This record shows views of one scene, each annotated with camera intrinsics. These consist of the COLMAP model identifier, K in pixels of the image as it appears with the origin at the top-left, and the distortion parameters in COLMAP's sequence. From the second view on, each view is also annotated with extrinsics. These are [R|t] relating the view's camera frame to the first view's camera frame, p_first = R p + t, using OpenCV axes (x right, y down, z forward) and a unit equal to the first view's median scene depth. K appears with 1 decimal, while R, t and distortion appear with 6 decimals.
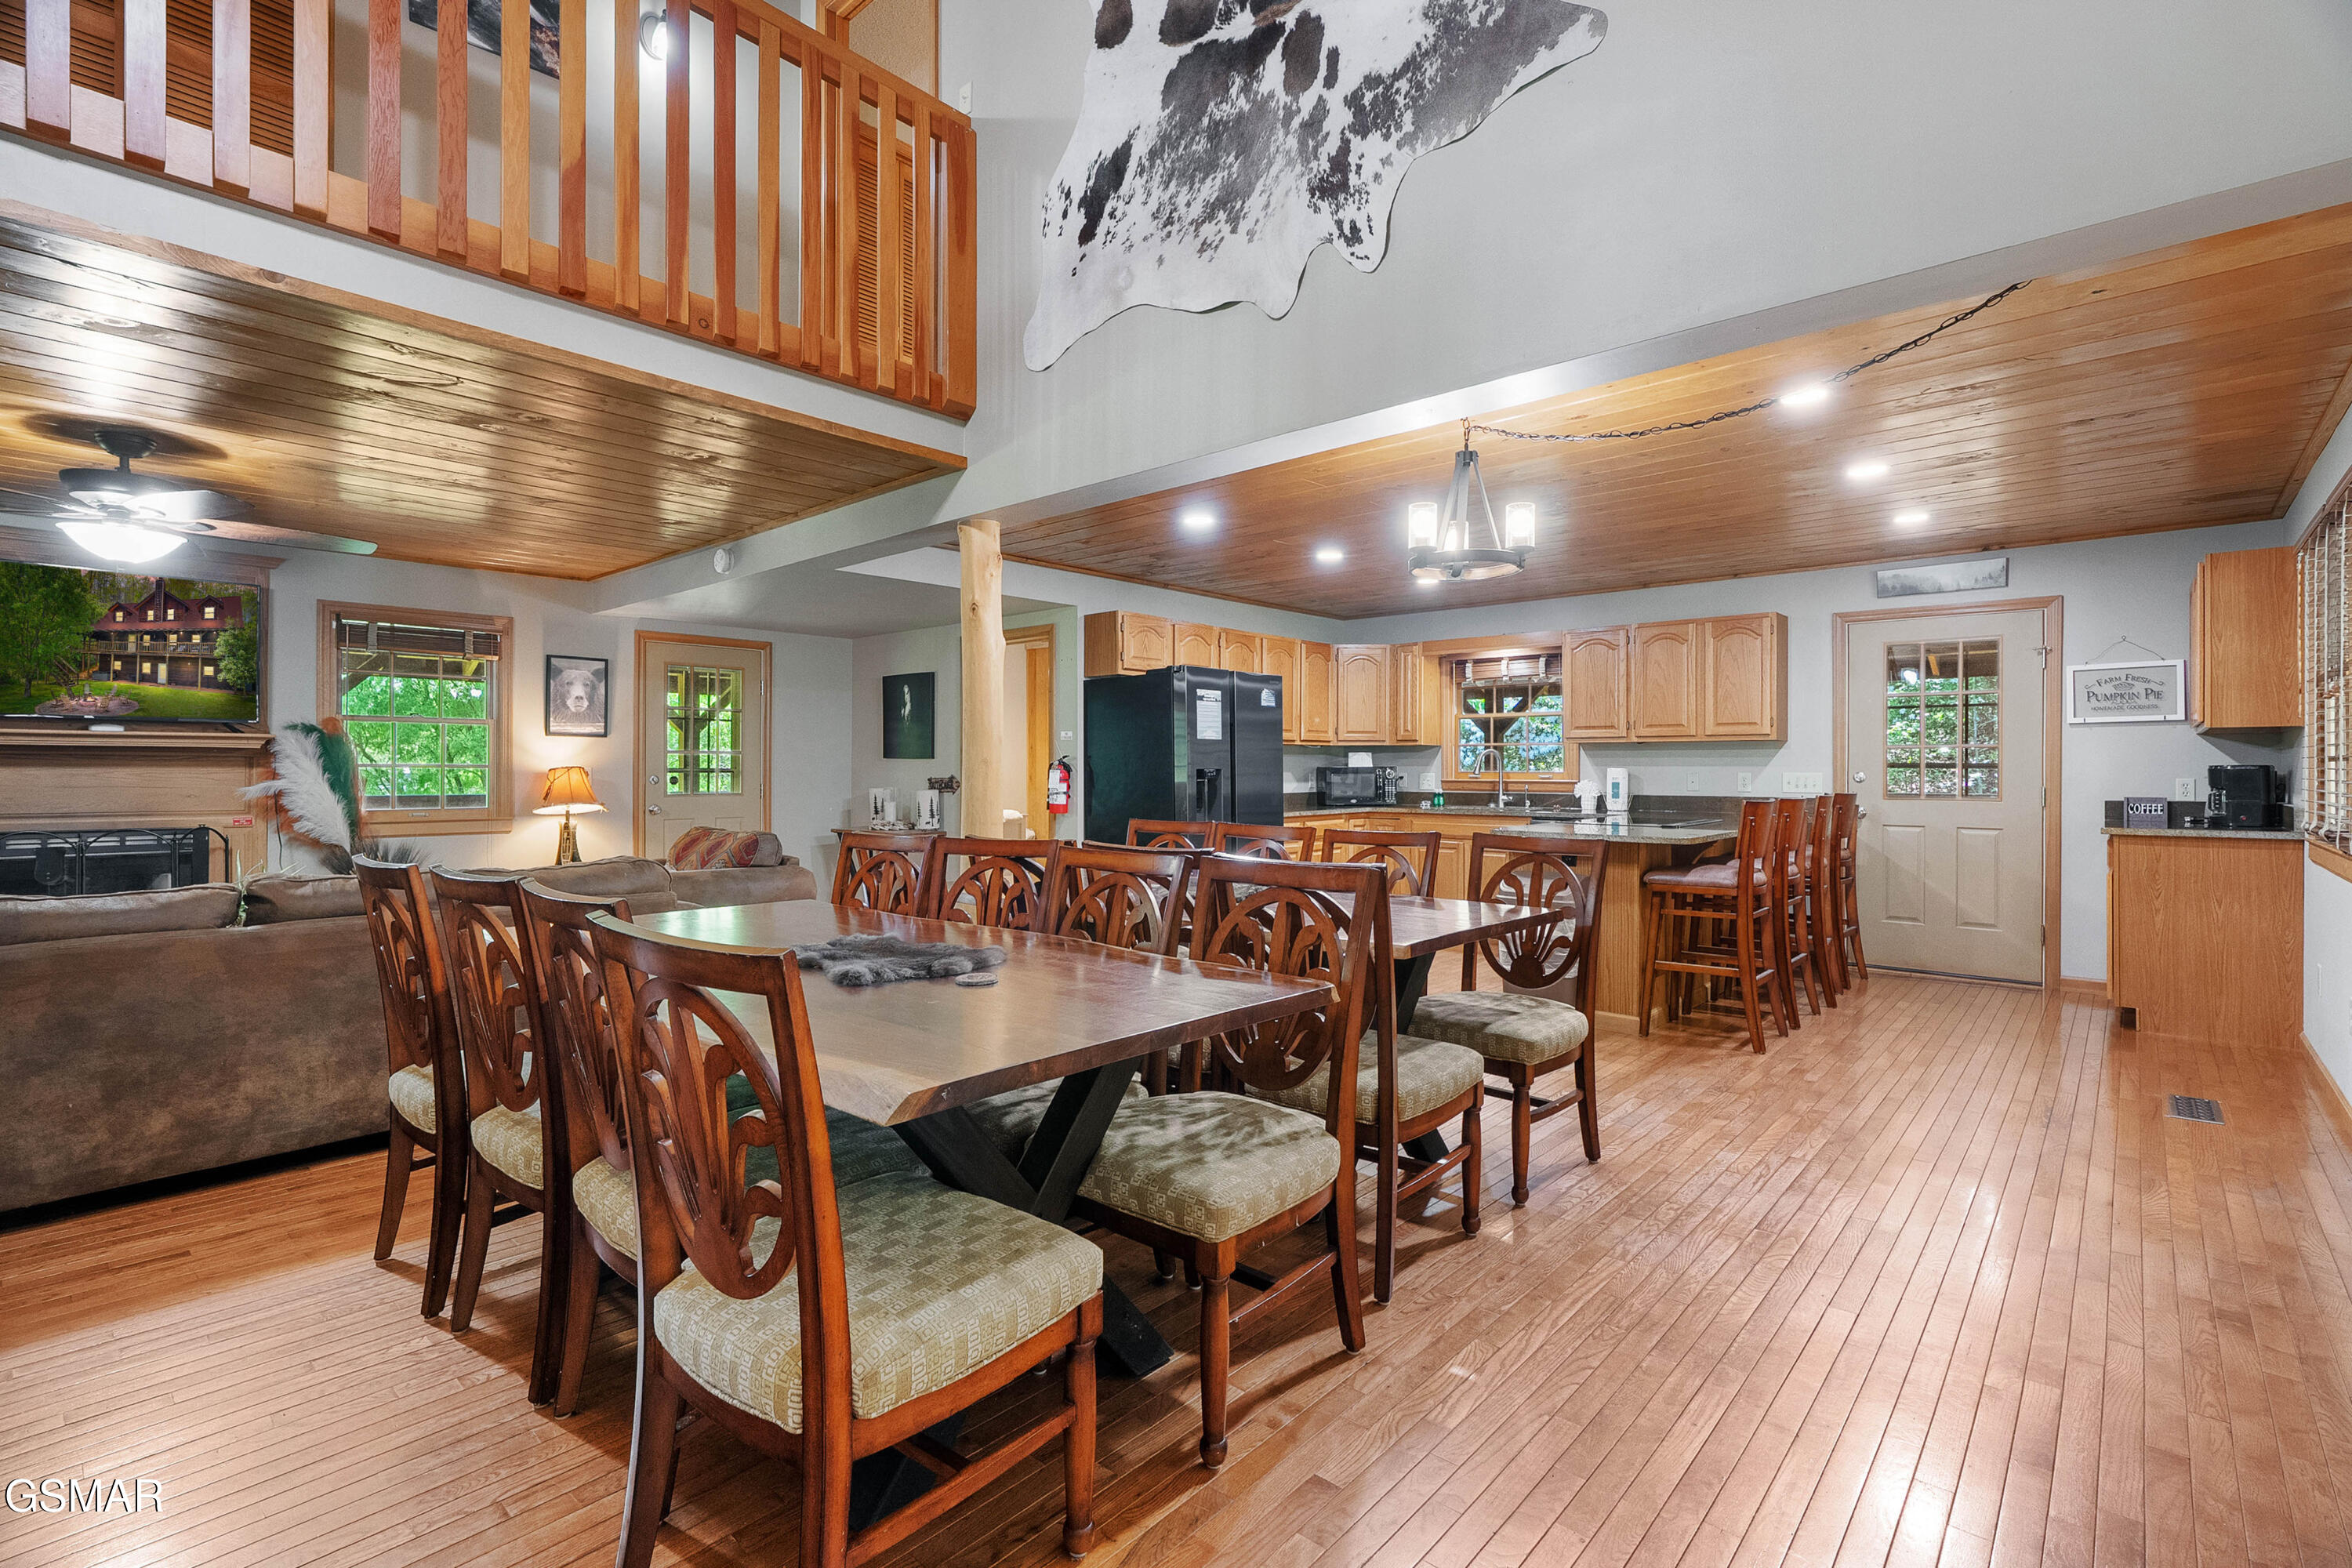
lens RADIAL K [[1085.8, 0, 1166.7], [0, 1085.8, 771.7], [0, 0, 1]] dist [-0.009156, -0.000086]
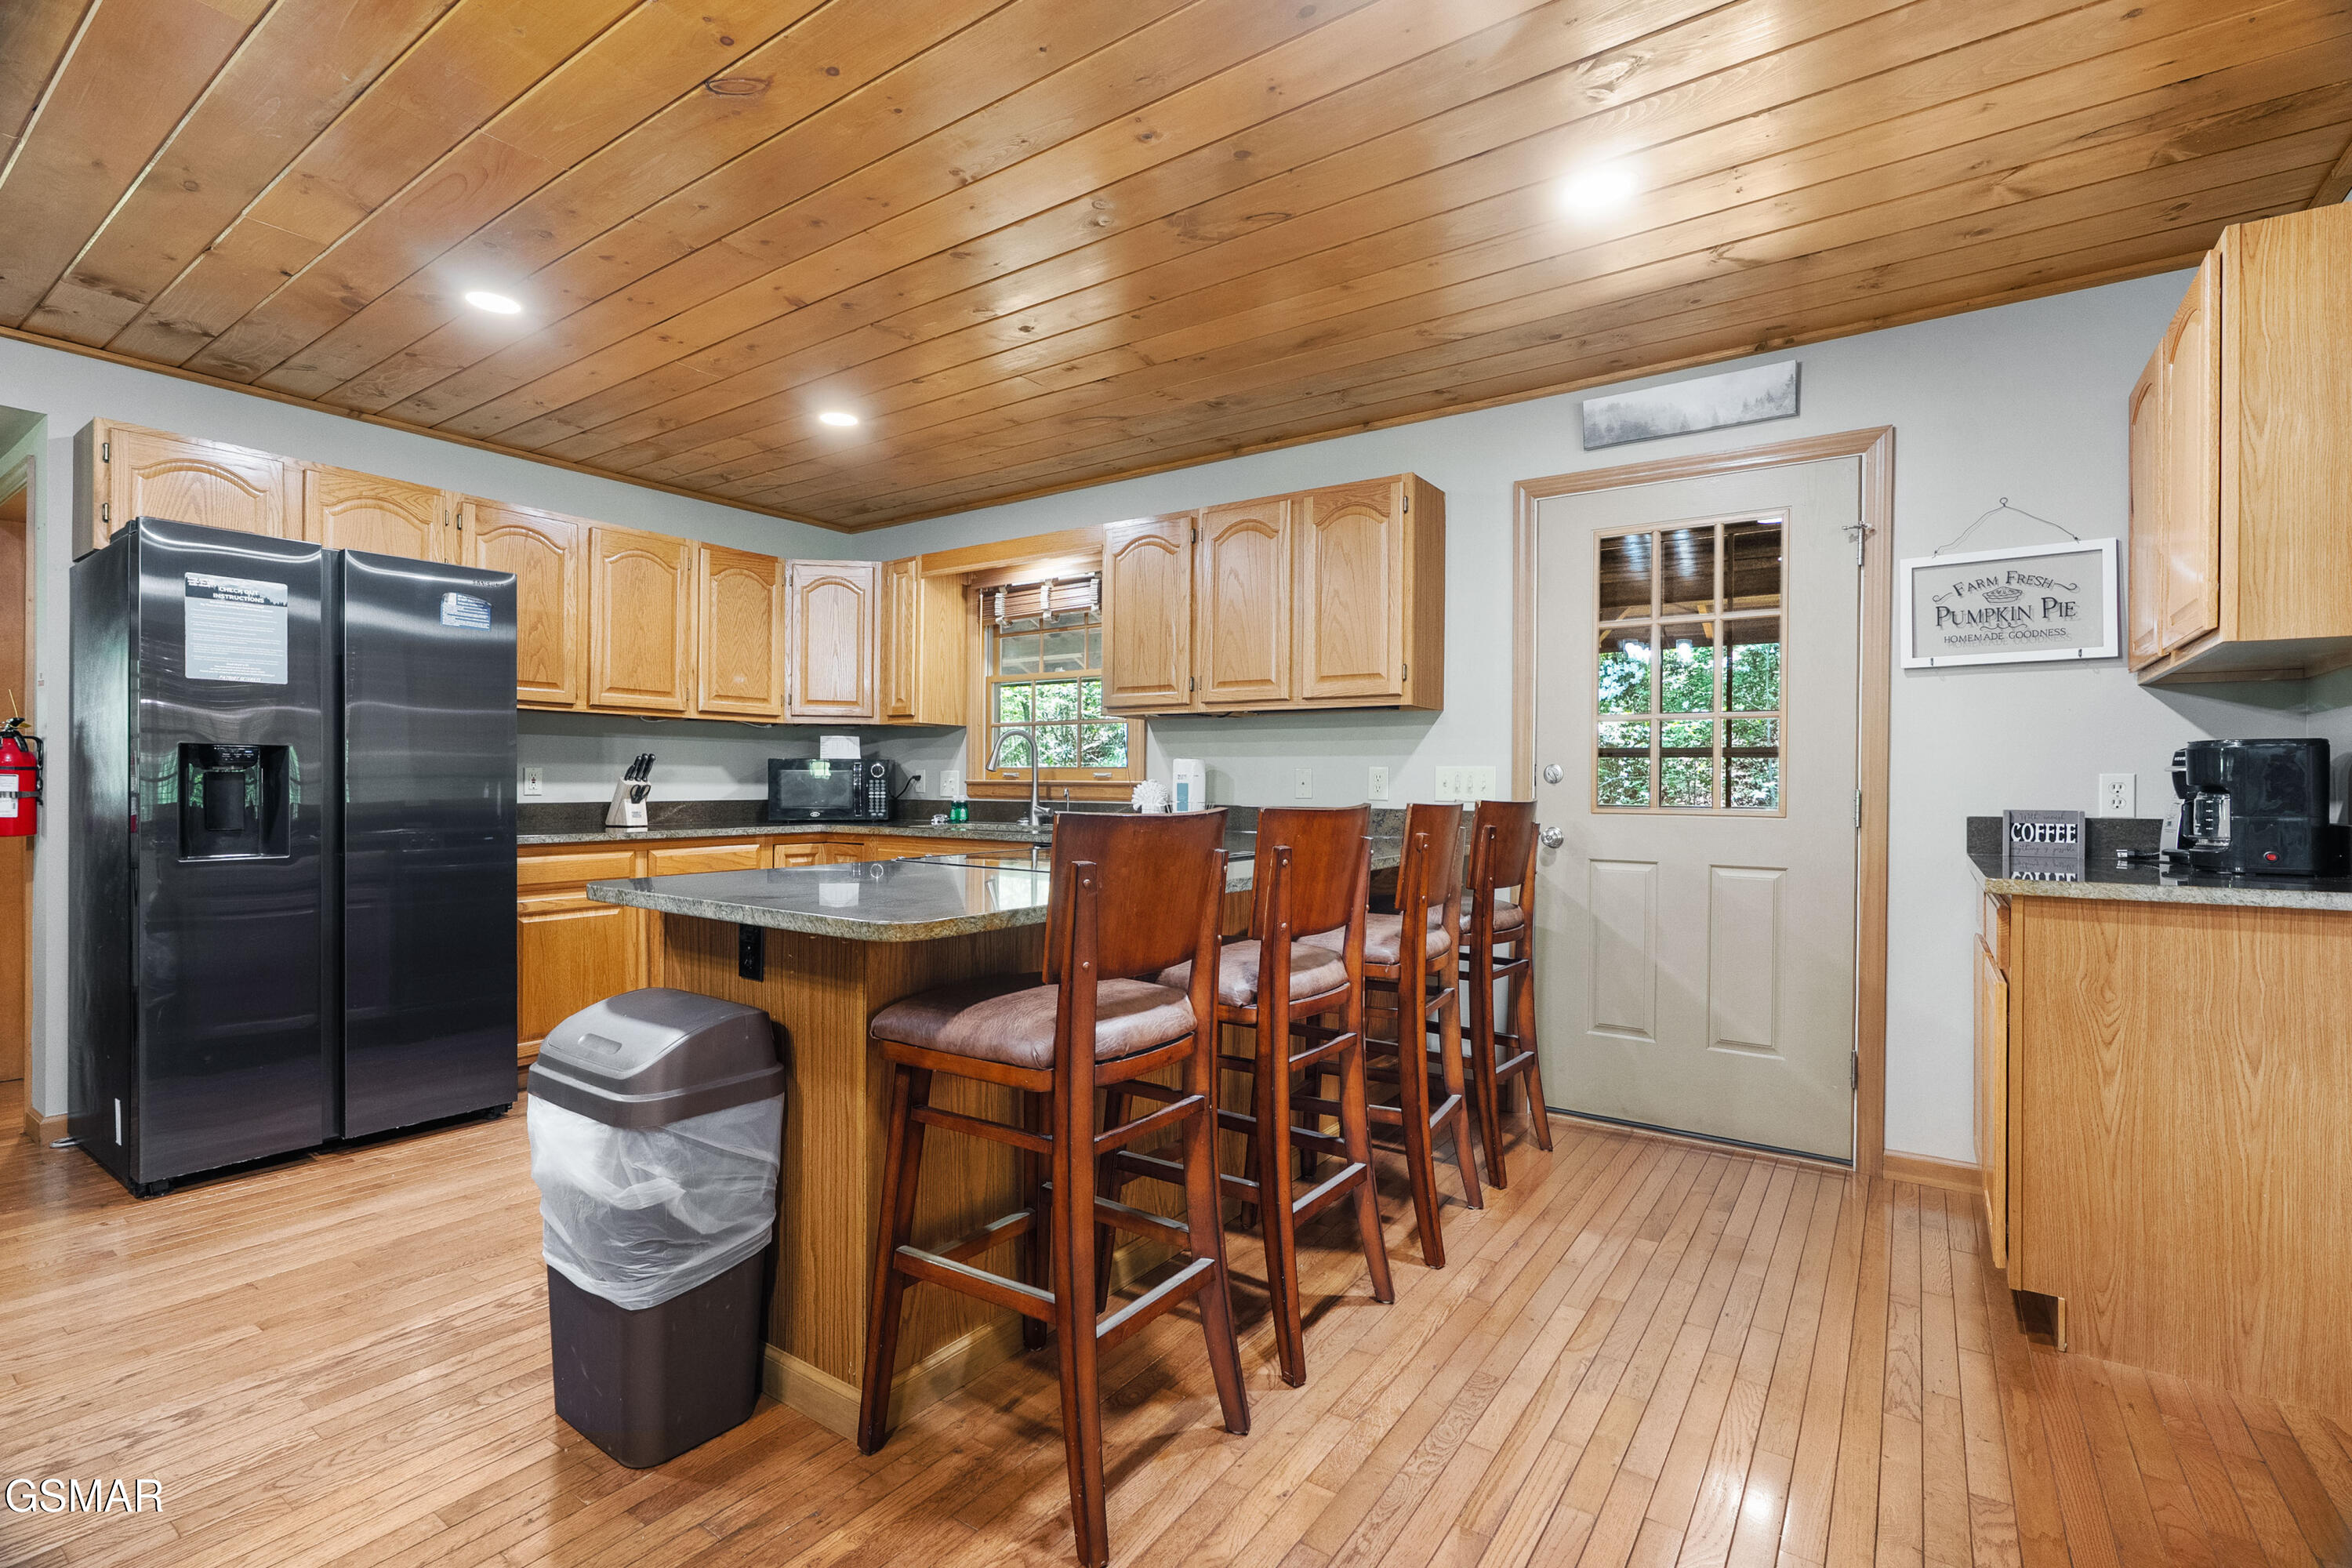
lens RADIAL K [[1085.8, 0, 1172.9], [0, 1085.8, 785.8], [0, 0, 1]] dist [-0.009156, -0.000086]
pose [[0.991778, 0.005292, 0.127857, 0.371950], [-0.005353, 0.999986, 0.000139, 0.012300], [-0.127855, -0.000822, 0.991793, 0.467617]]
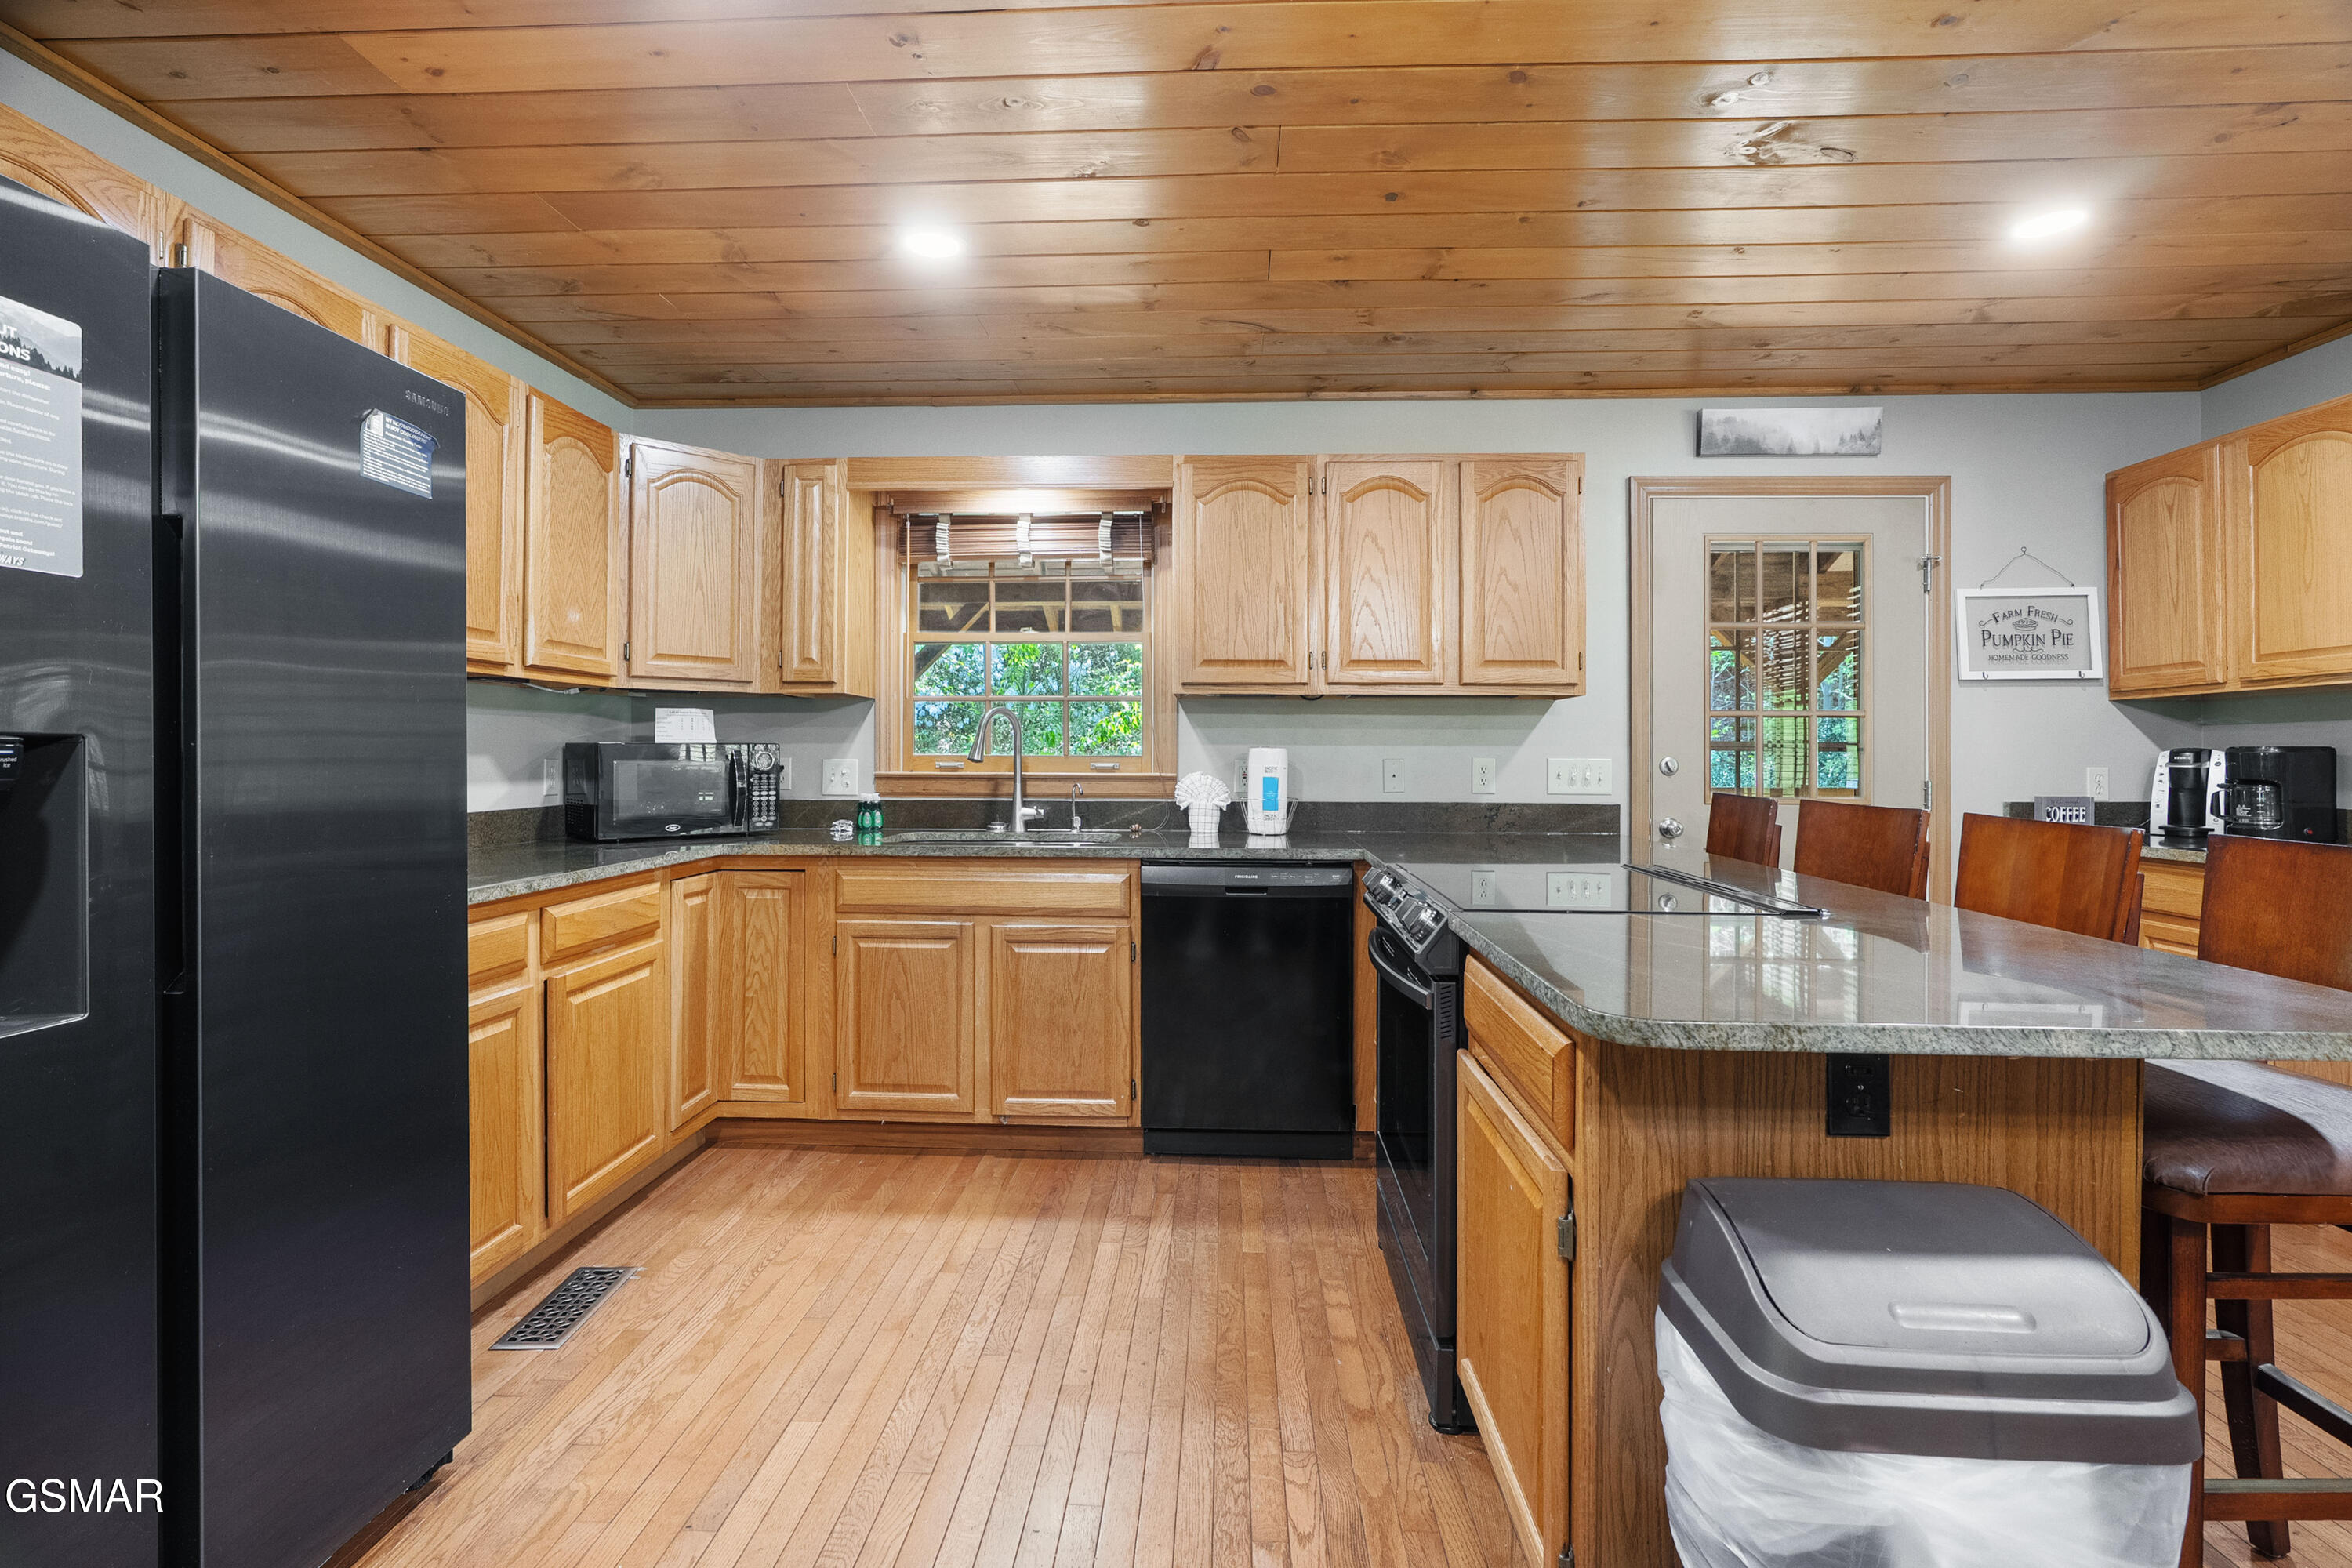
lens RADIAL K [[1085.8, 0, 1194.5], [0, 1085.8, 751.5], [0, 0, 1]] dist [-0.009156, -0.000086]
pose [[0.763655, 0.003744, 0.645613, 0.076418], [-0.001266, 0.999990, -0.004301, 0.000260], [-0.645623, 0.002468, 0.763652, 0.719420]]
